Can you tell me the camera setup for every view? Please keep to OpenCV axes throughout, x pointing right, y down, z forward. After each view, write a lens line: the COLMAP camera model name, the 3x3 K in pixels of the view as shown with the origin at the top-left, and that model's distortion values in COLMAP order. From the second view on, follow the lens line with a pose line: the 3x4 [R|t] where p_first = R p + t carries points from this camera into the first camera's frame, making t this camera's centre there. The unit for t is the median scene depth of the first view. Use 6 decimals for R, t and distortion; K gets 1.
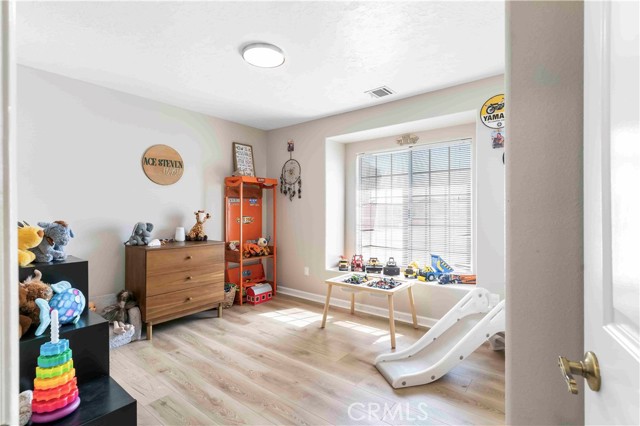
lens RADIAL K [[309.8, 0, 319.0], [0, 309.8, 210.1], [0, 0, 1]] dist [-0.001452, -0.000142]
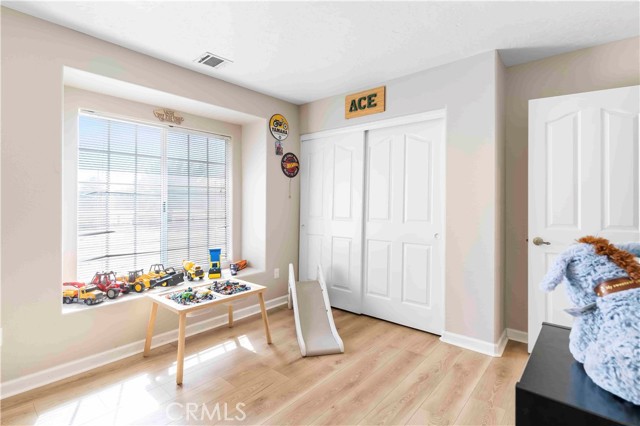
lens RADIAL K [[309.8, 0, 322.5], [0, 309.8, 202.1], [0, 0, 1]] dist [-0.001452, -0.000142]
pose [[0.031838, 0.004879, 0.999481, -0.687851], [-0.007438, 0.999962, -0.004645, 0.000020], [-0.999465, -0.007286, 0.031874, 0.751120]]
